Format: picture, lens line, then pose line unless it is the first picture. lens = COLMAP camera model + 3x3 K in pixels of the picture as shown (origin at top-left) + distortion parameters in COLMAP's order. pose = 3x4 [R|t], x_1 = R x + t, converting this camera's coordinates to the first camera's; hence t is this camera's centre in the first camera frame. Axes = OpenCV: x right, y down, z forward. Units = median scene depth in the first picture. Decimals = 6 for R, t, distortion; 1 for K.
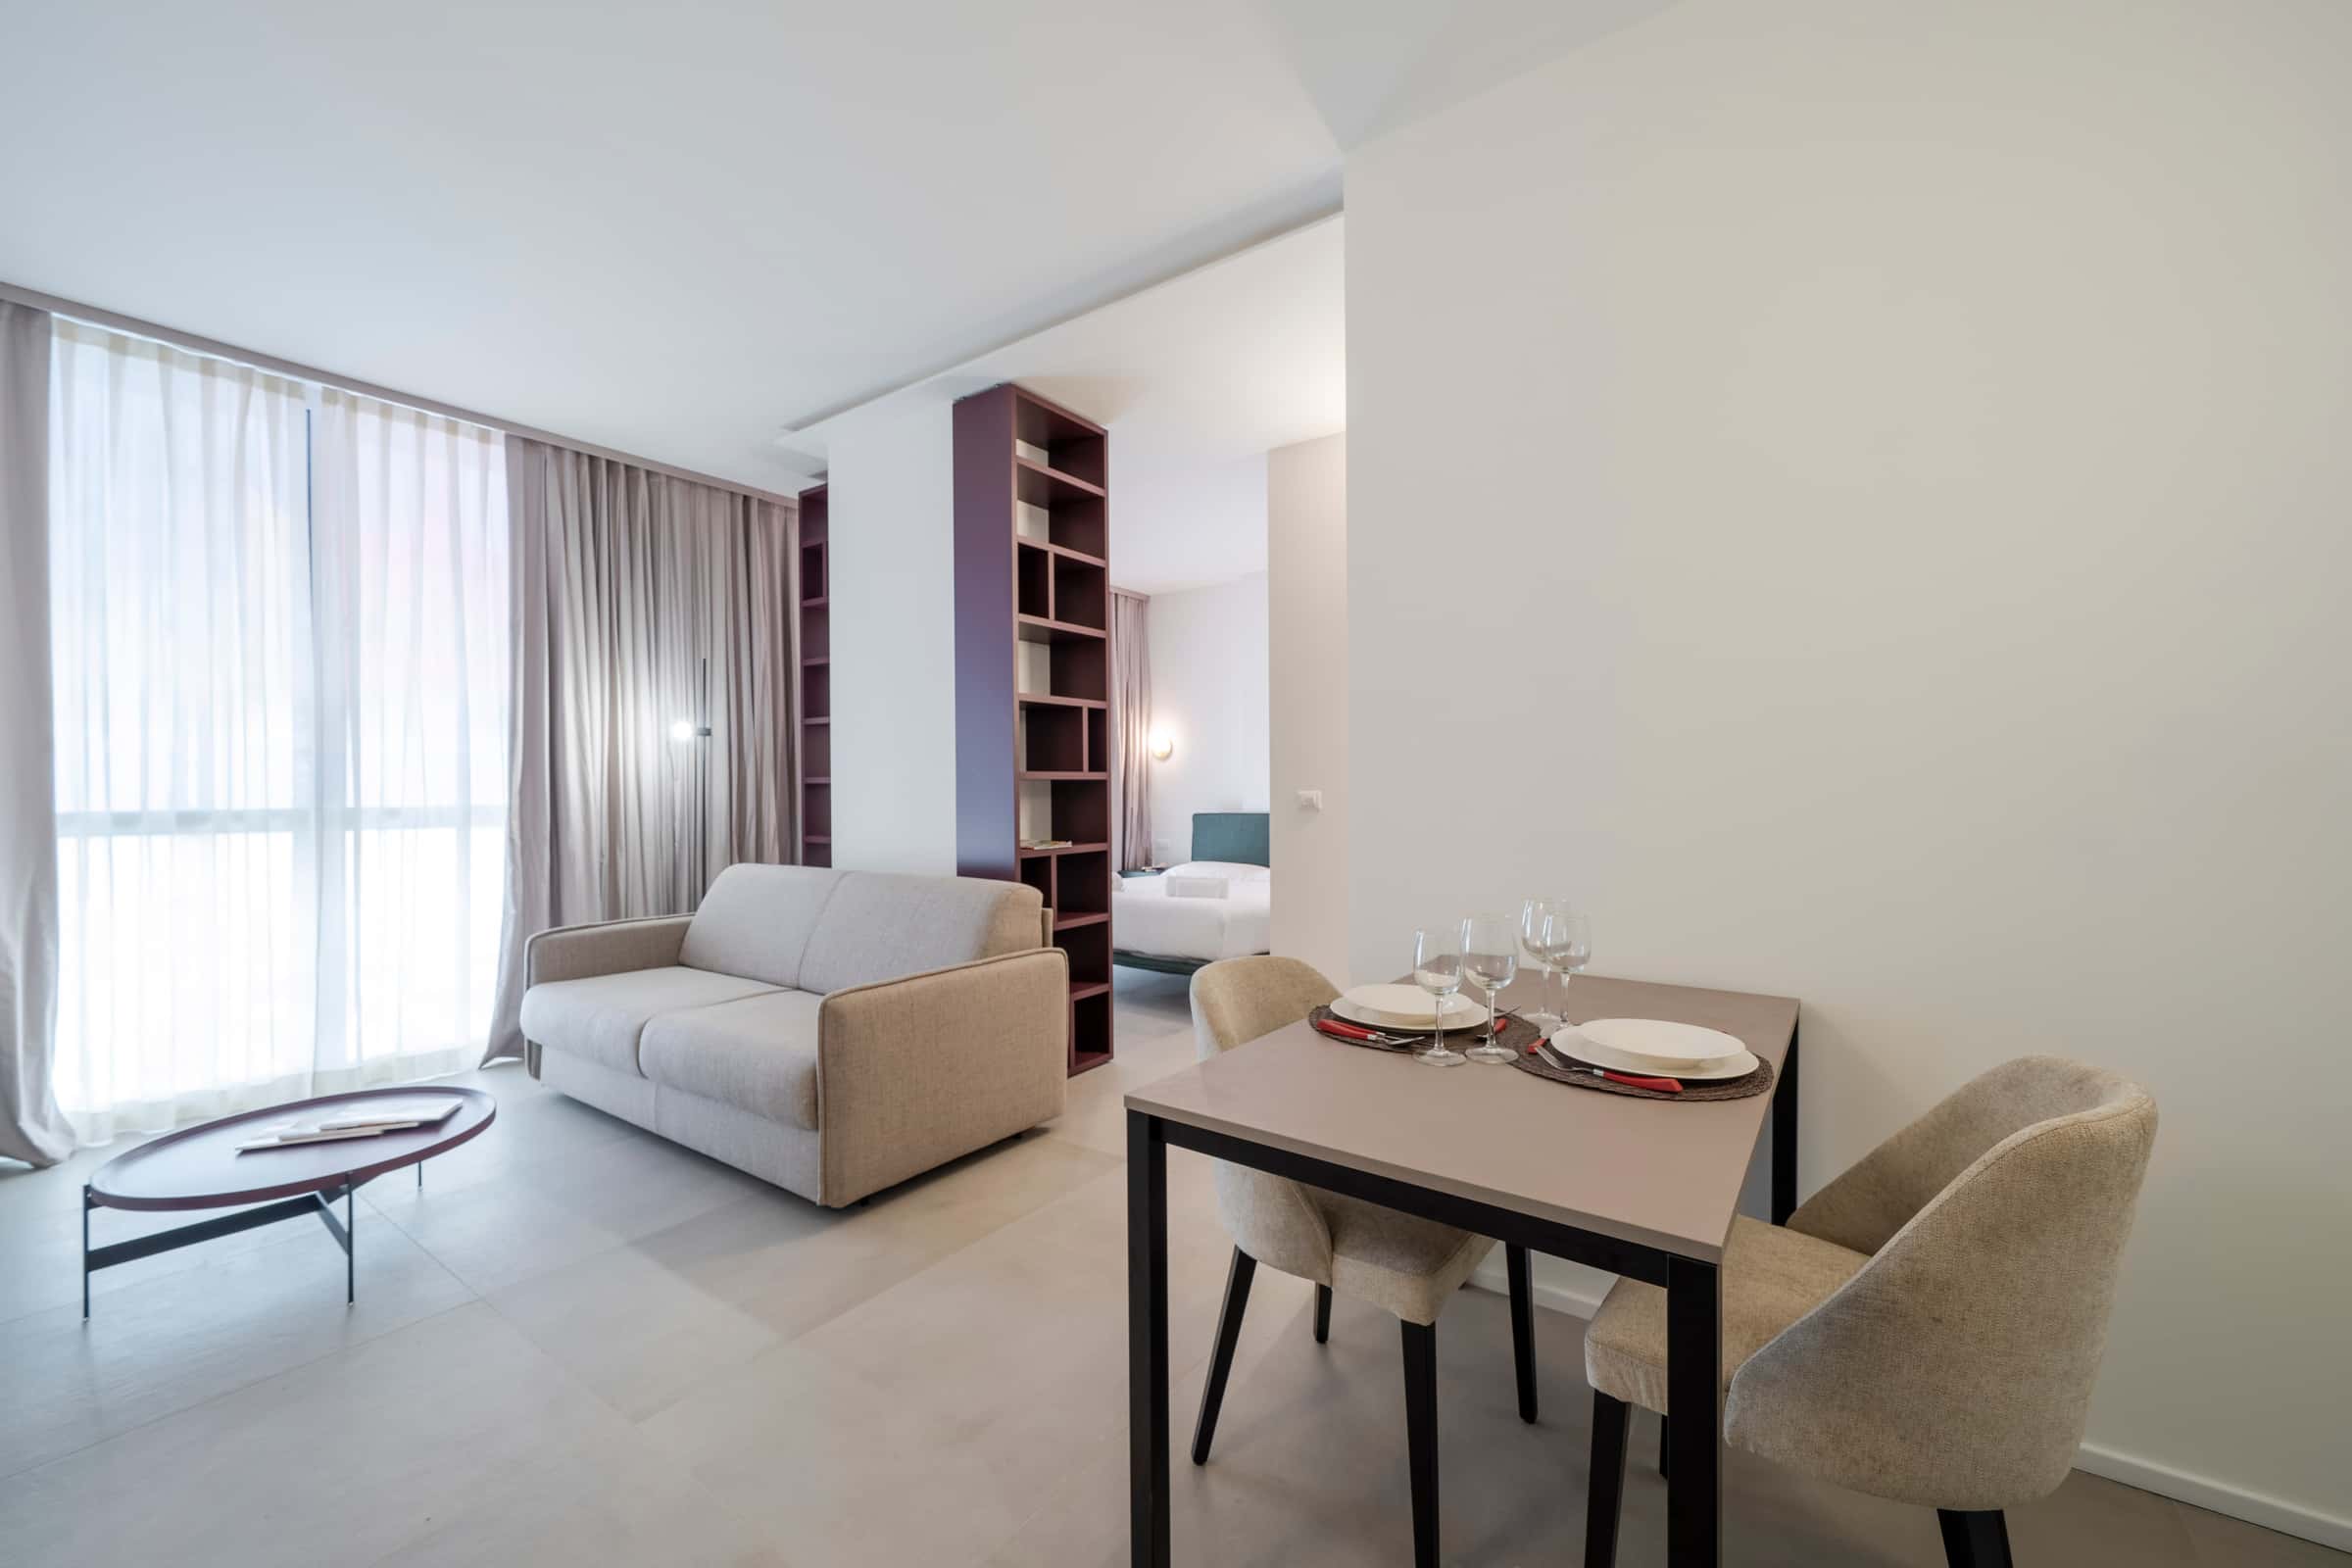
lens RADIAL K [[926.6, 0, 1164.3], [0, 926.6, 789.8], [0, 0, 1]] dist [0.000790, -0.000528]
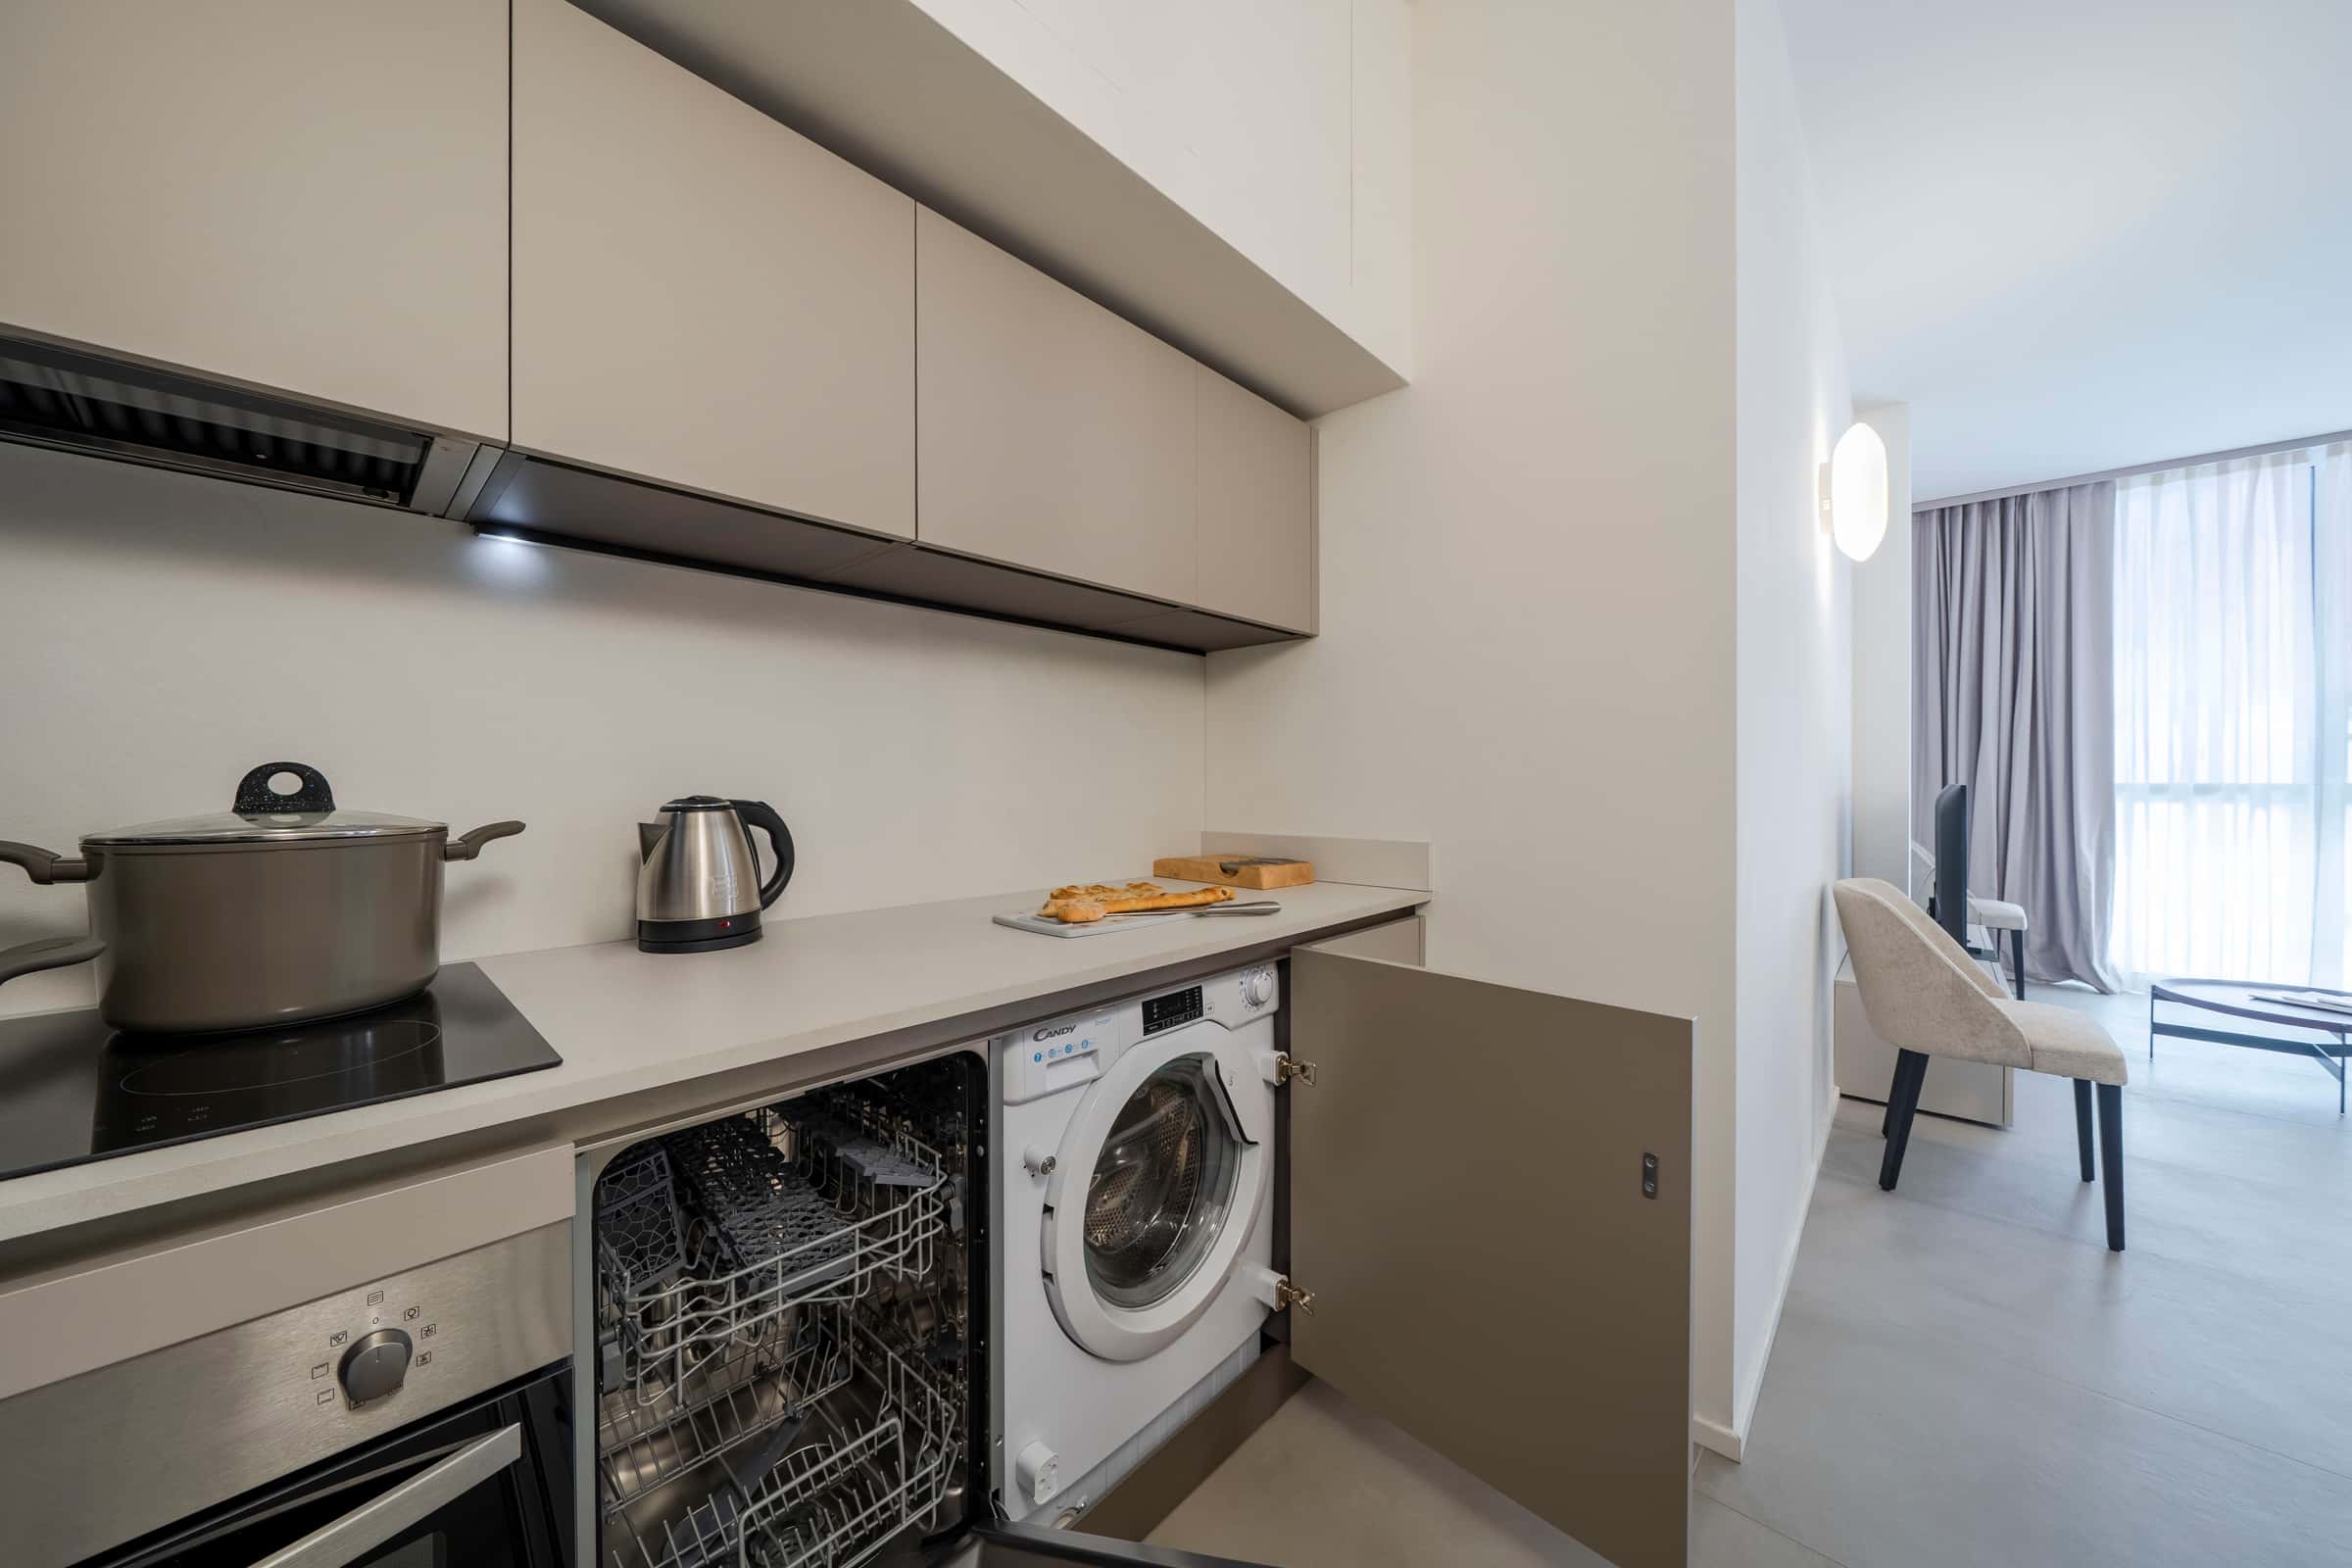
lens RADIAL K [[823.2, 0, 1163.2], [0, 823.2, 787.6], [0, 0, 1]] dist [-0.000573, 0.000192]
pose [[-0.119024, 0.014465, -0.992786, 0.366340], [0.002407, 0.999895, 0.014280, 0.006113], [0.992888, -0.000690, -0.119046, -0.405136]]
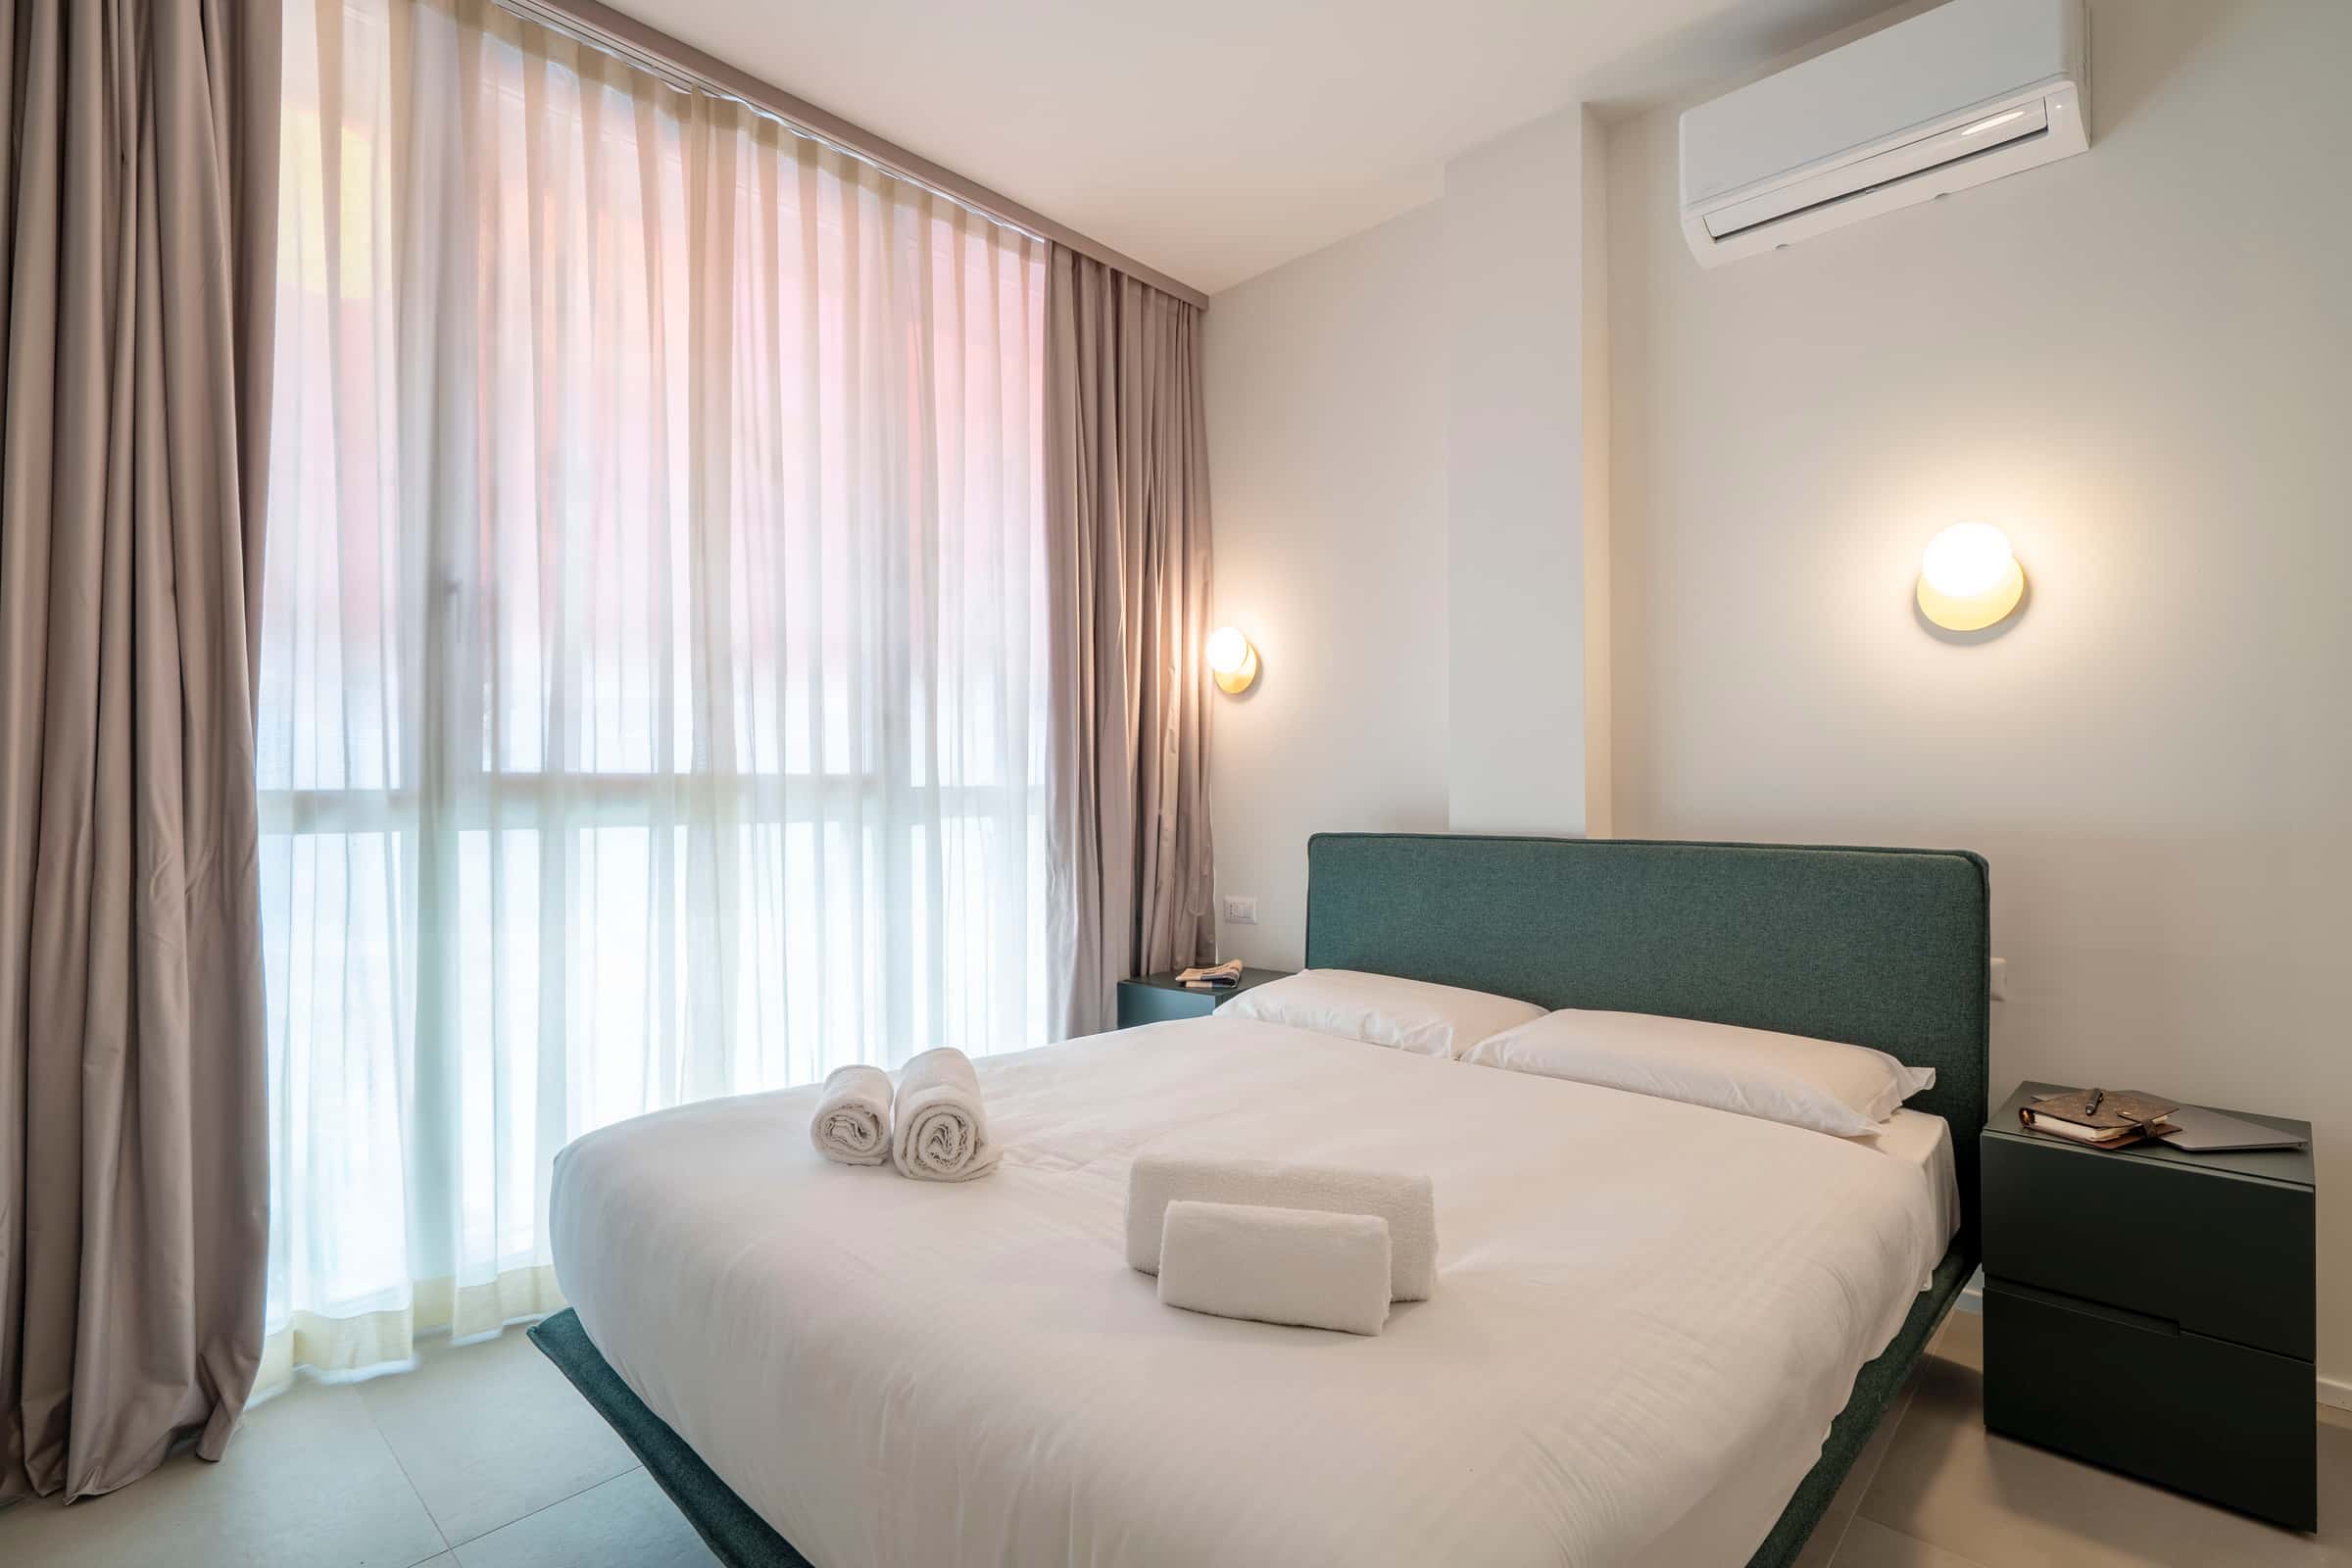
lens RADIAL K [[1113.0, 0, 1188.7], [0, 1113.0, 789.1], [0, 0, 1]] dist [0.000841, 0.000046]
pose [[0.994360, 0.000513, -0.106055, 0.054450], [-0.000915, 0.999993, -0.003749, 0.016967], [0.106052, 0.003825, 0.994353, 1.038176]]
